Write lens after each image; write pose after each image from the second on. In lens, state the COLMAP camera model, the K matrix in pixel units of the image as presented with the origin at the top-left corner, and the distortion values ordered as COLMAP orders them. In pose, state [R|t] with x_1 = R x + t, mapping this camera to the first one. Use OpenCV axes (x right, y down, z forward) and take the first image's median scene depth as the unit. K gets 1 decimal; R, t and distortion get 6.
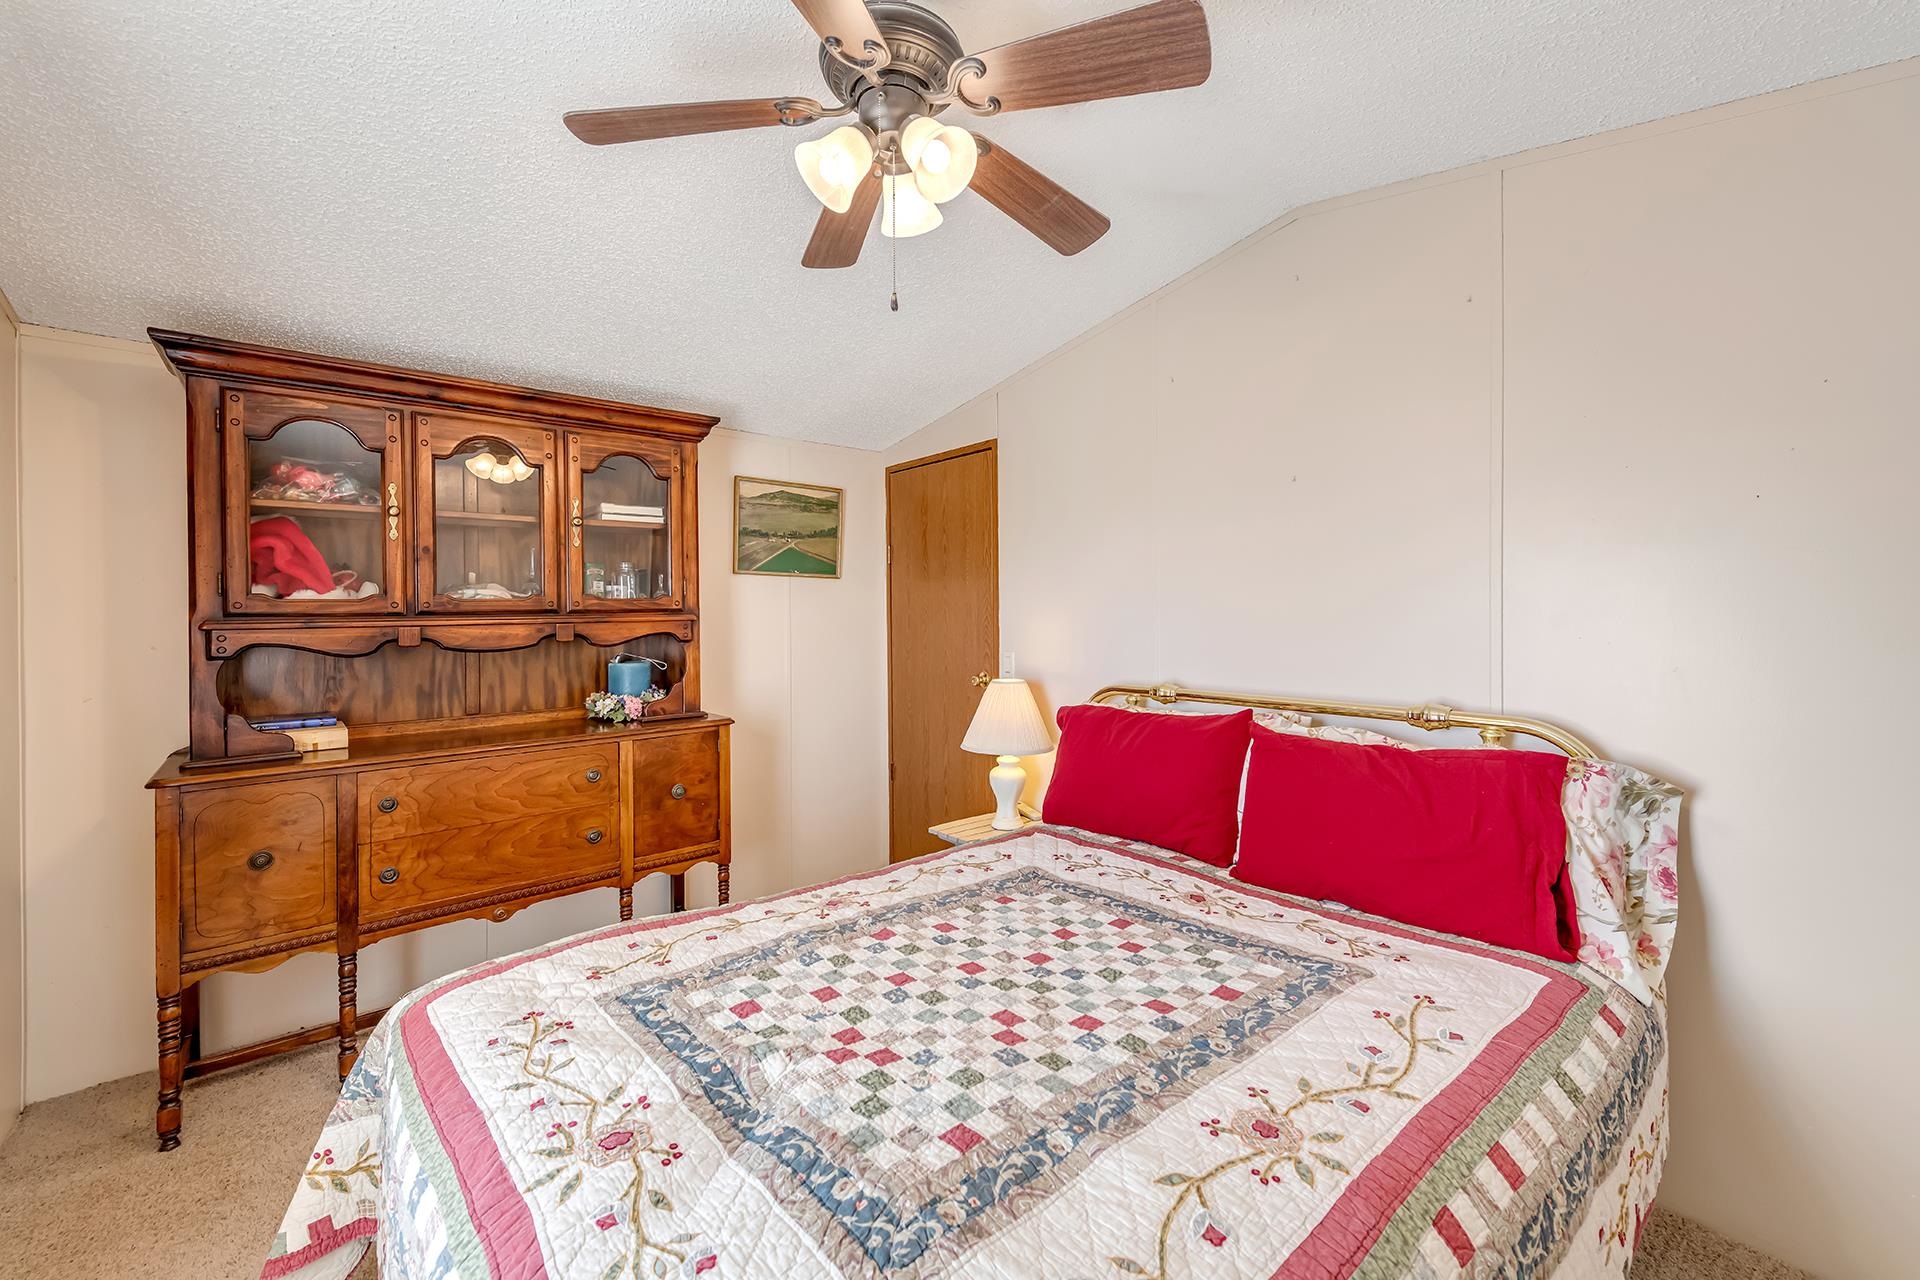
lens RADIAL K [[855.4, 0, 949.6], [0, 855.4, 612.0], [0, 0, 1]] dist [0.000471, -0.000127]
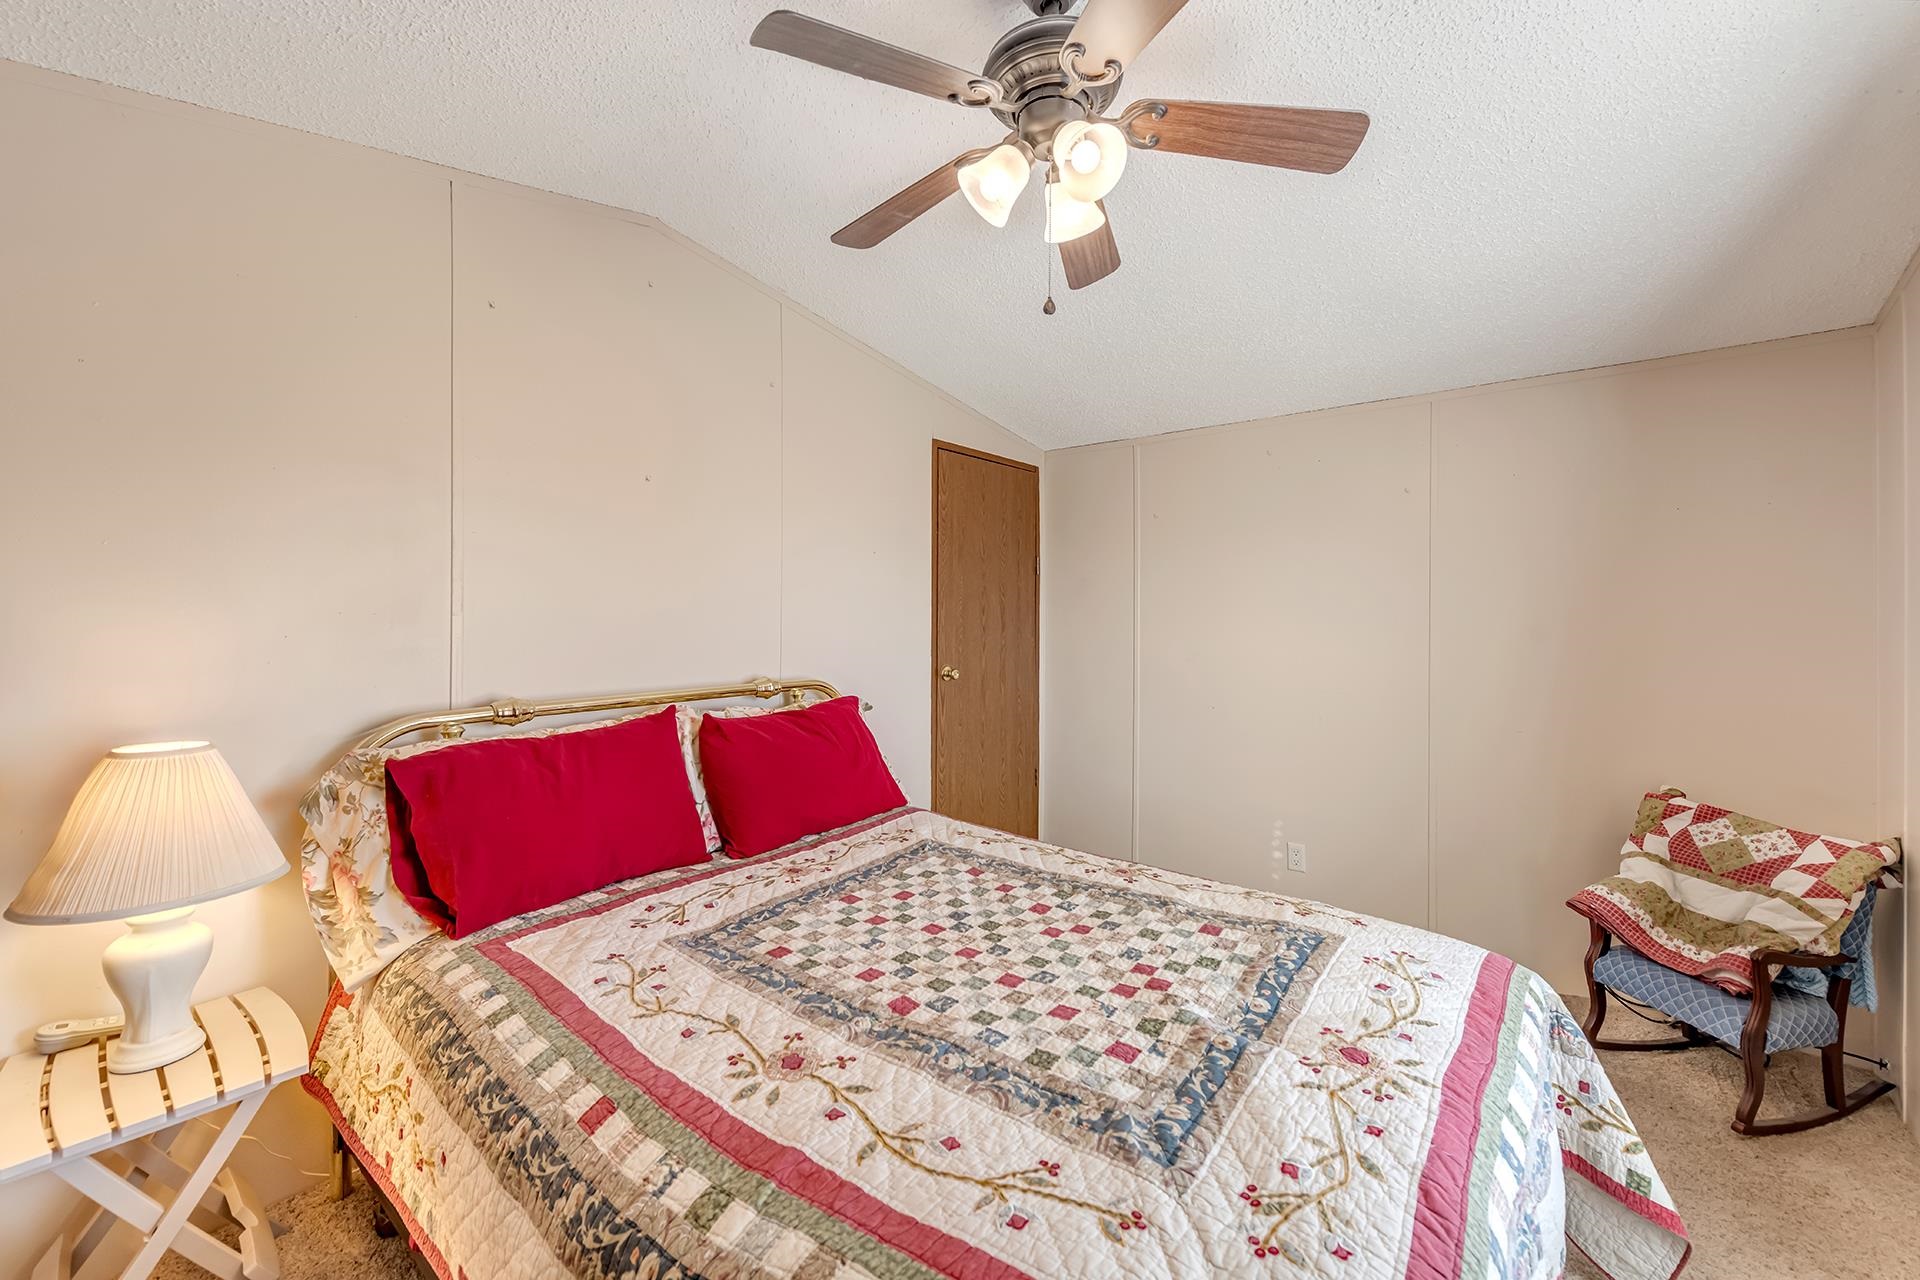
lens RADIAL K [[855.4, 0, 949.6], [0, 855.4, 612.0], [0, 0, 1]] dist [0.000471, -0.000127]
pose [[-0.270151, 0.000676, 0.962818, -1.050111], [0.003719, 0.999993, 0.000341, 0.004998], [-0.962811, 0.003673, -0.270152, 1.417859]]
